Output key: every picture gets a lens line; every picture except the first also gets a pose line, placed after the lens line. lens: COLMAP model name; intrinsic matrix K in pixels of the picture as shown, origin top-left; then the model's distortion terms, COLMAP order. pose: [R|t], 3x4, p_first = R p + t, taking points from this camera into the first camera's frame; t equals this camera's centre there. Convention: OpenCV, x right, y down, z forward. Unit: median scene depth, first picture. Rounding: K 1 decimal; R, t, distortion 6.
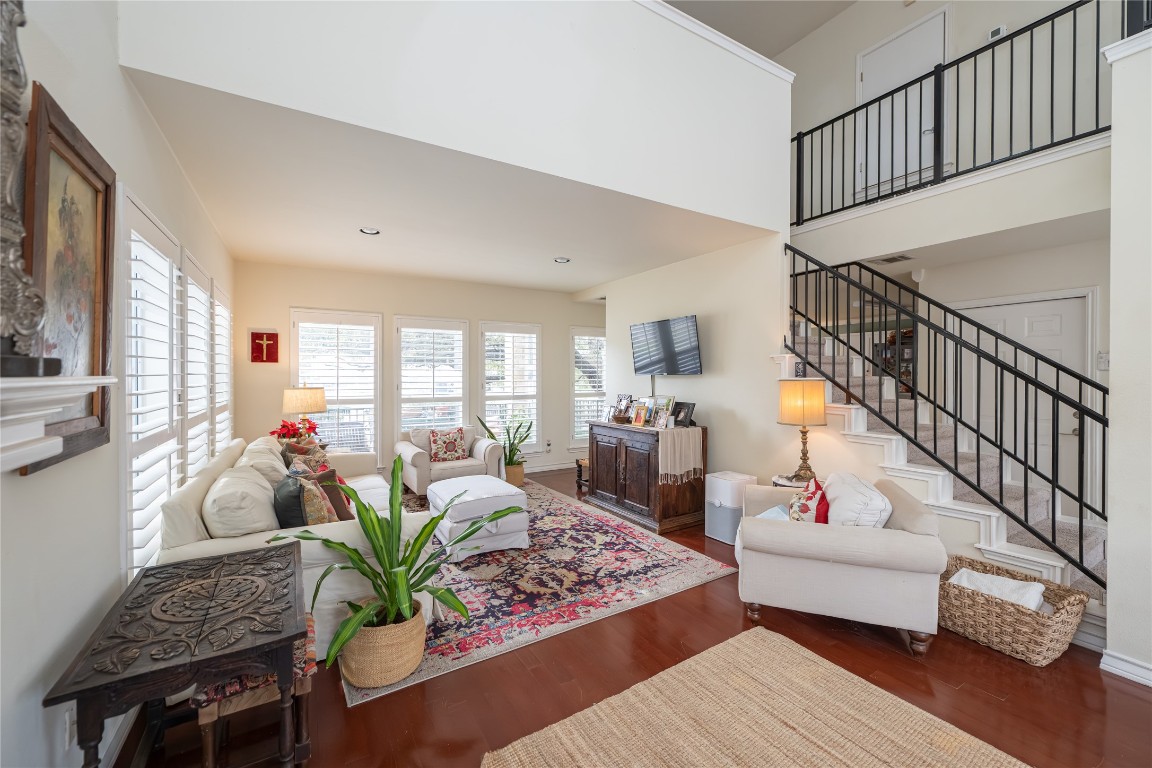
lens RADIAL K [[455.3, 0, 550.7], [0, 455.3, 380.3], [0, 0, 1]] dist [-0.002564, 0.000427]
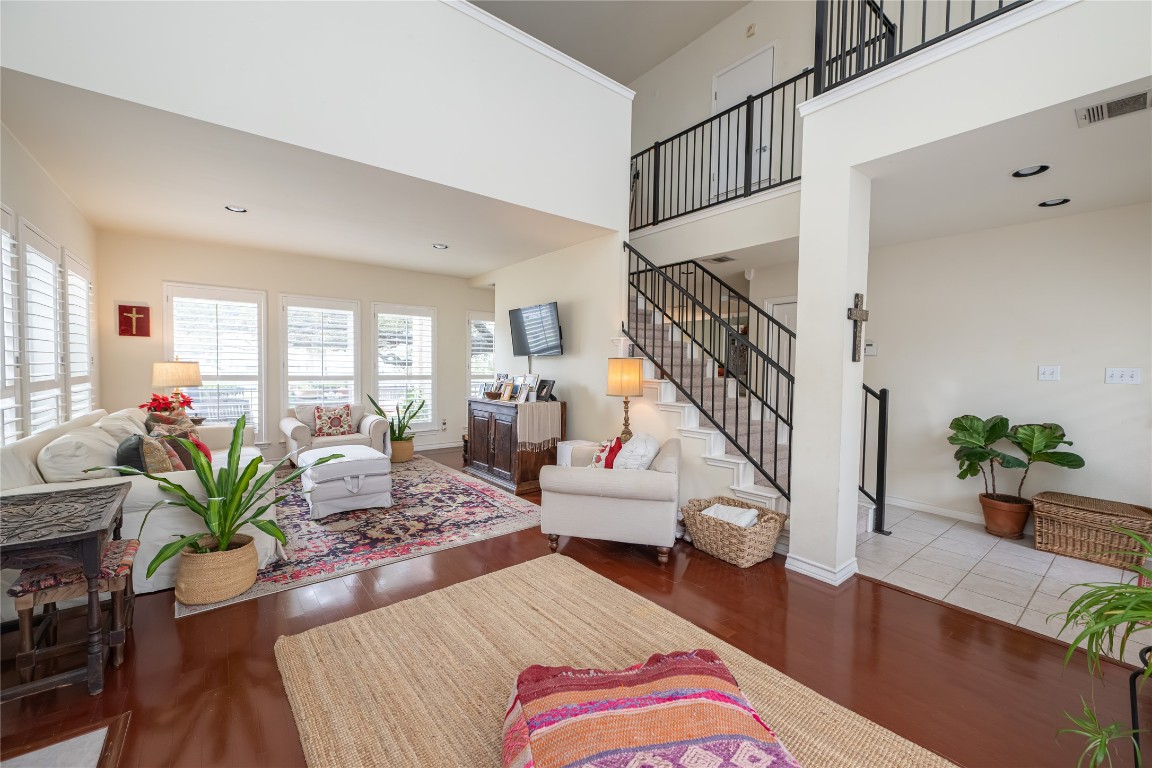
lens RADIAL K [[465.4, 0, 555.8], [0, 465.4, 386.3], [0, 0, 1]] dist [0.000870, -0.000360]
pose [[0.991603, 0.010008, 0.128931, 0.195207], [-0.014211, 0.999396, 0.031722, 0.032062], [-0.128536, -0.033288, 0.991146, -0.161528]]
